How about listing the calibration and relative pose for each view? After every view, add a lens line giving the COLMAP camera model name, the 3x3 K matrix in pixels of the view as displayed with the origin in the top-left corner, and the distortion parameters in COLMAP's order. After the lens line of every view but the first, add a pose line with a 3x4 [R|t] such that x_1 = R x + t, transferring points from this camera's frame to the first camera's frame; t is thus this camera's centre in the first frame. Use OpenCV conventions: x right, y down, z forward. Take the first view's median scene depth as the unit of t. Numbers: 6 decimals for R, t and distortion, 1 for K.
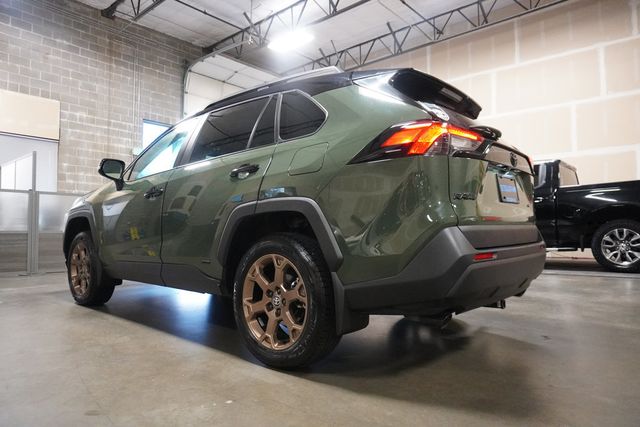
lens RADIAL K [[428.8, 0, 323.3], [0, 428.8, 213.3], [0, 0, 1]] dist [-0.001308, 0.003434]
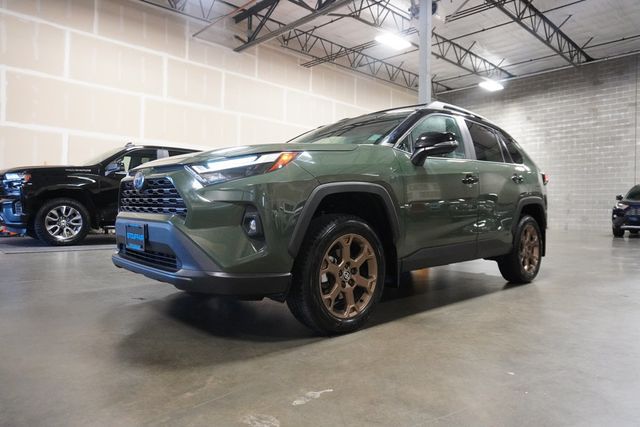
lens RADIAL K [[428.8, 0, 324.5], [0, 428.8, 212.1], [0, 0, 1]] dist [-0.001308, 0.003434]
pose [[0.100367, -0.001203, 0.994950, -0.460699], [-0.058759, 0.998247, 0.007134, 0.012852], [-0.993214, -0.059179, 0.100121, 0.367302]]
